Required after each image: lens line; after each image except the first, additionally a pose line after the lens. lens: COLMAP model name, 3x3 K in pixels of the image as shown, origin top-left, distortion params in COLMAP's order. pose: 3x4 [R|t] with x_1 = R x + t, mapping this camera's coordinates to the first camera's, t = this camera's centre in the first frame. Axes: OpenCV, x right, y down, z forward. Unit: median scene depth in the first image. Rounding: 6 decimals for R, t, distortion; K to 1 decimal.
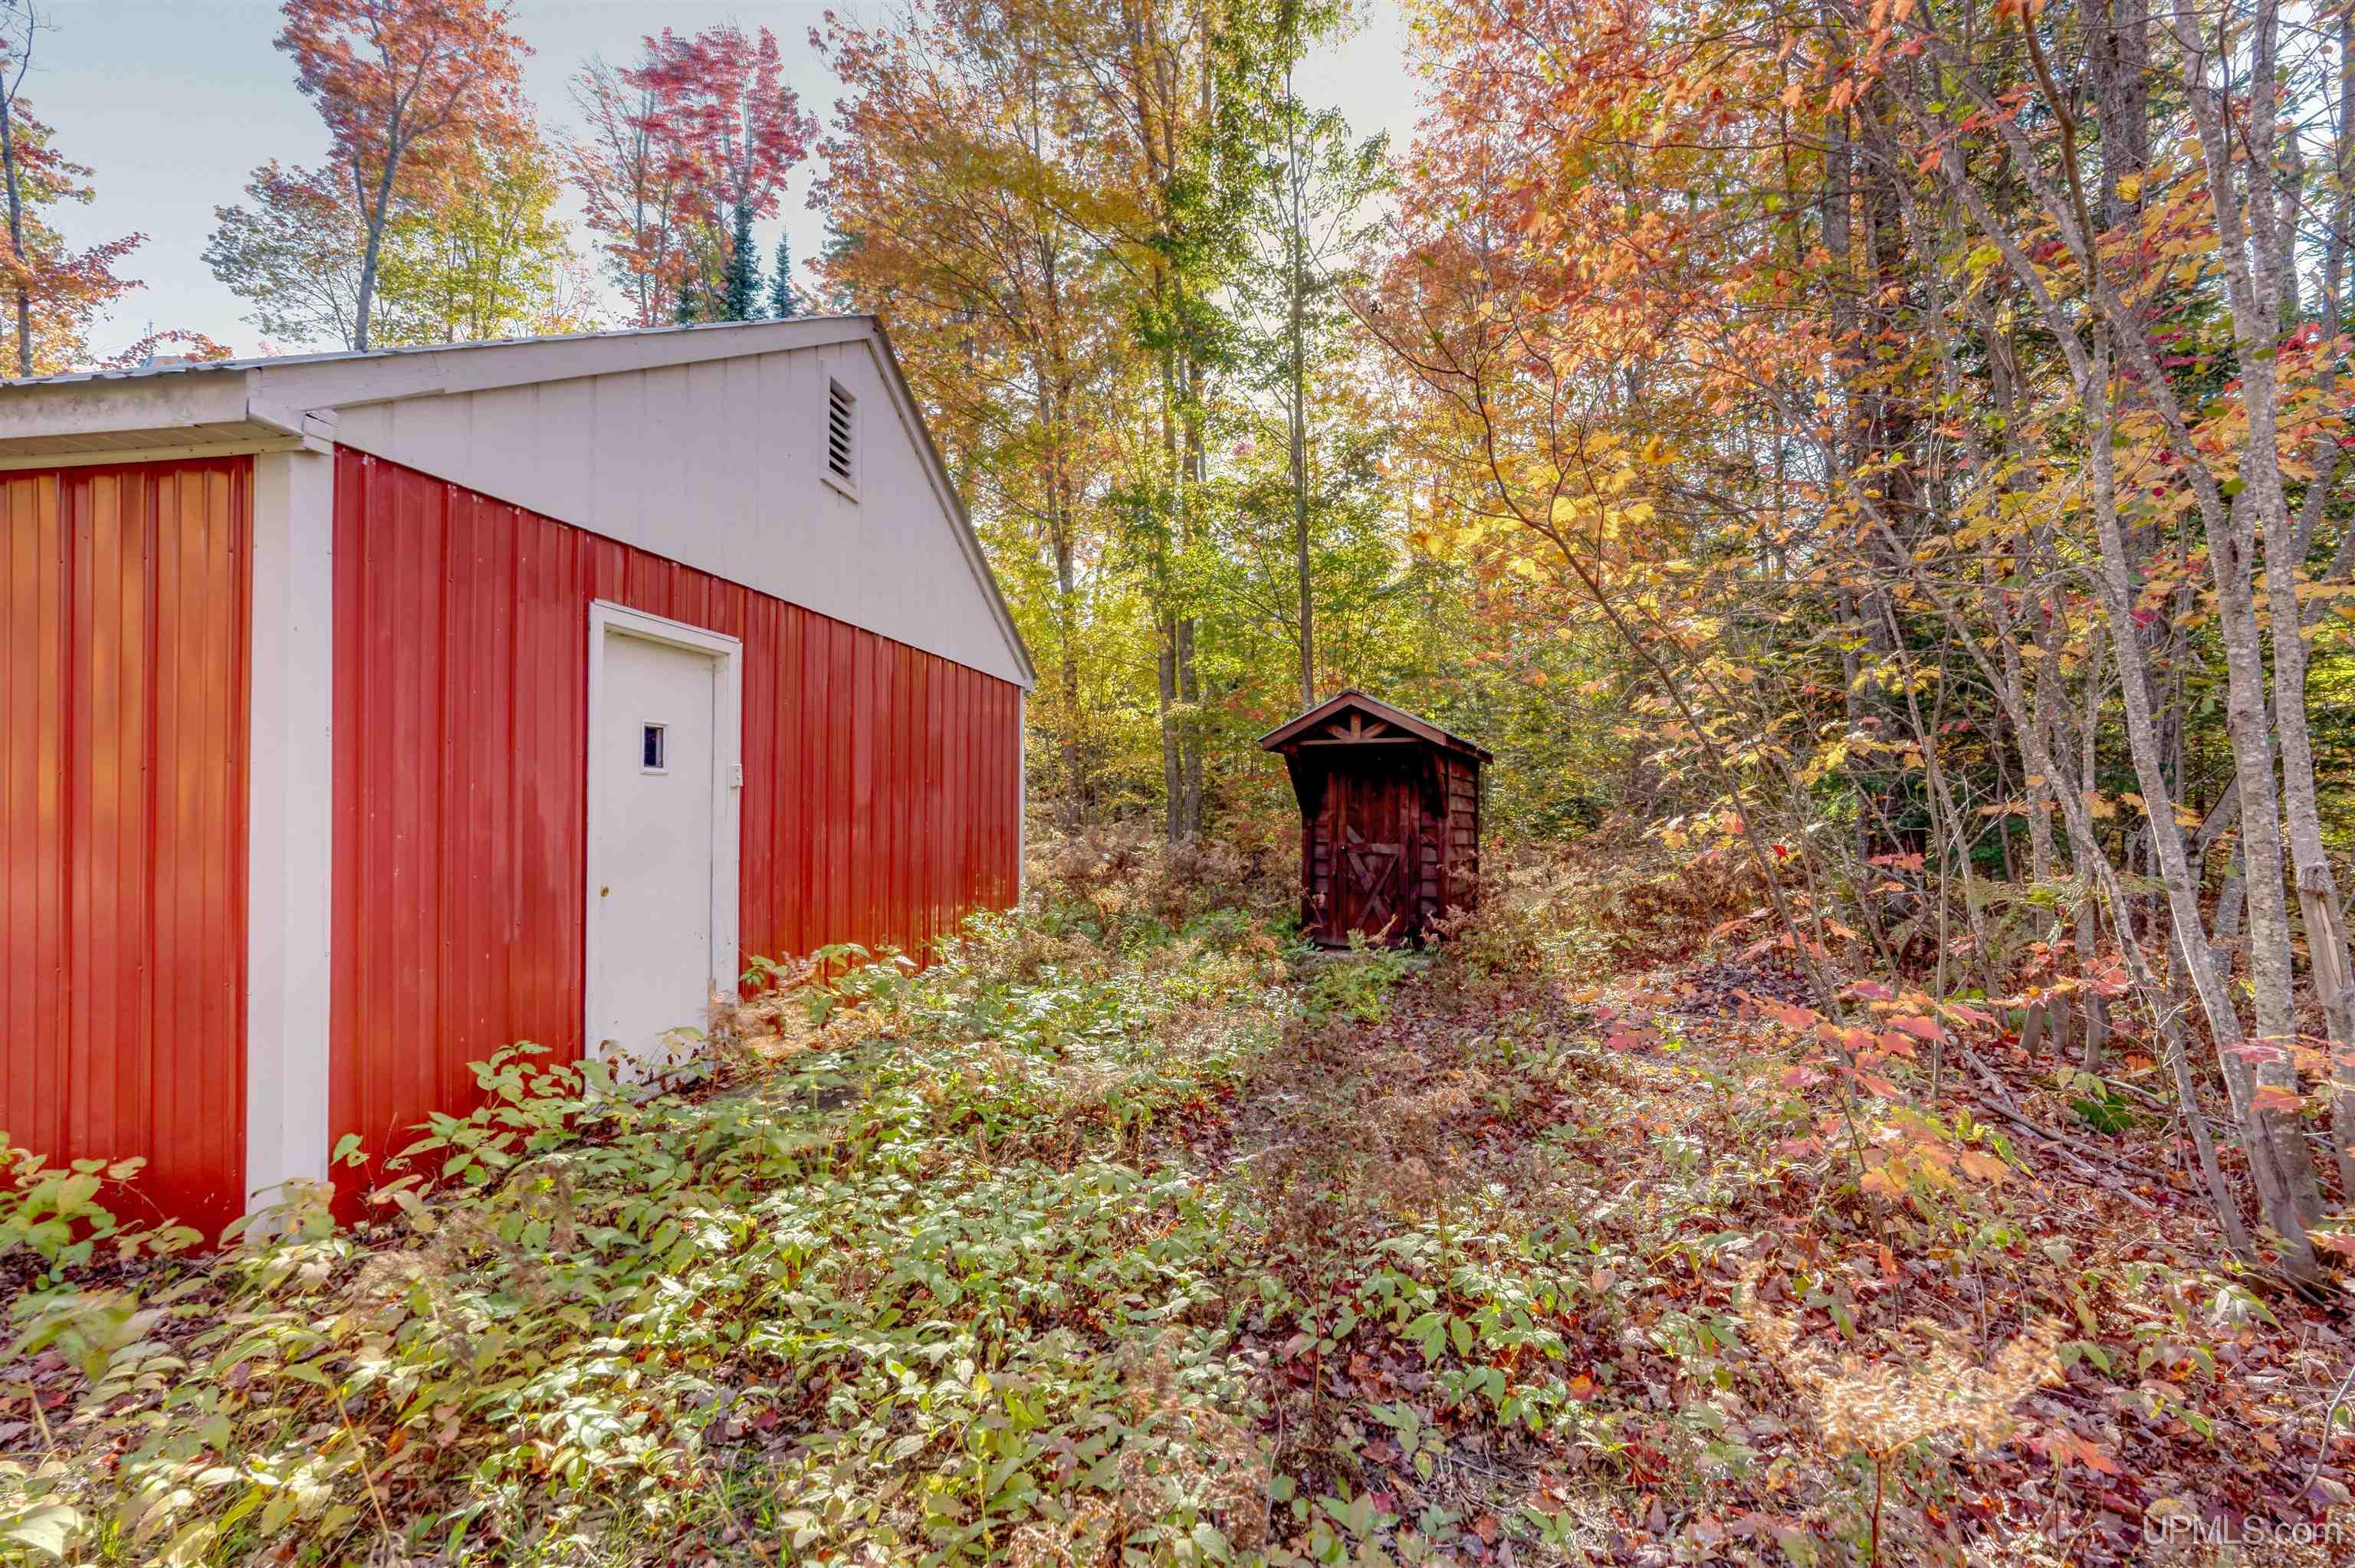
lens RADIAL K [[1039.7, 0, 1177.5], [0, 1039.7, 784.0], [0, 0, 1]] dist [0.000845, -0.000014]
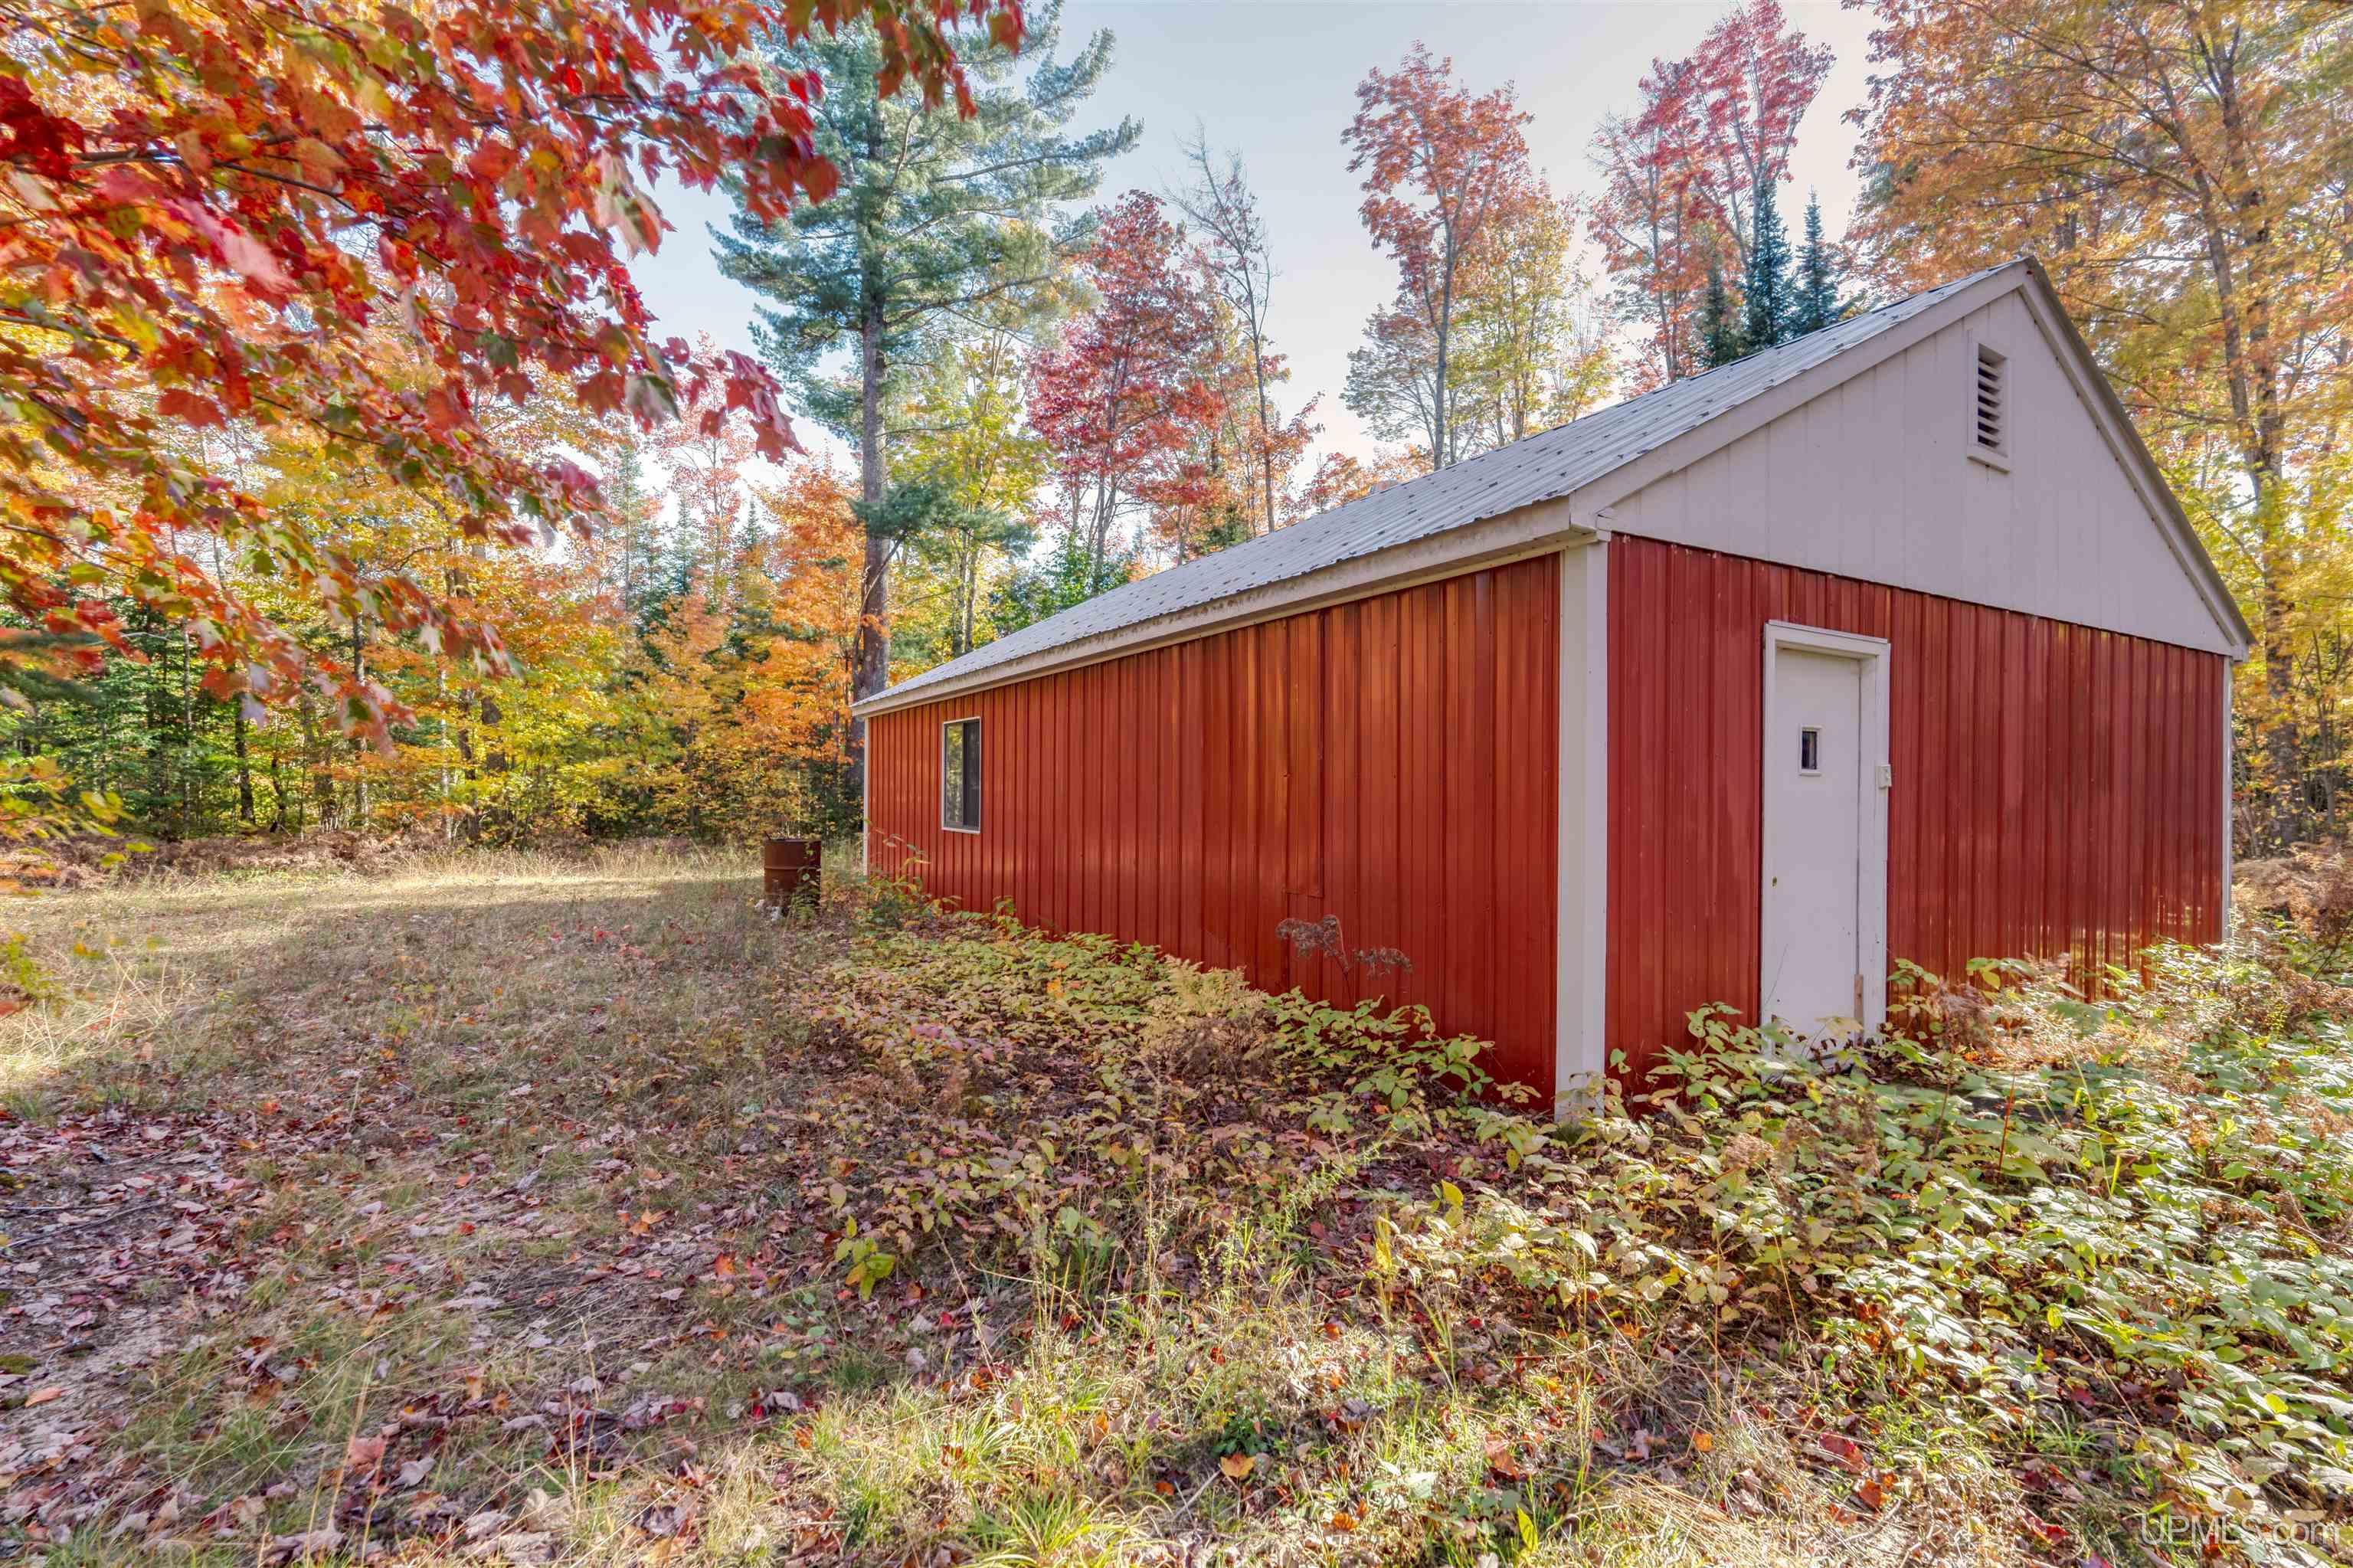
lens RADIAL K [[1039.0, 0, 1176.5], [0, 1039.0, 784.0], [0, 0, 1]] dist [0.000845, -0.000014]
pose [[0.622105, -0.001432, -0.782933, -0.072734], [0.001776, 0.999998, -0.000418, -0.001483], [0.782932, -0.001130, 0.622106, -0.181494]]
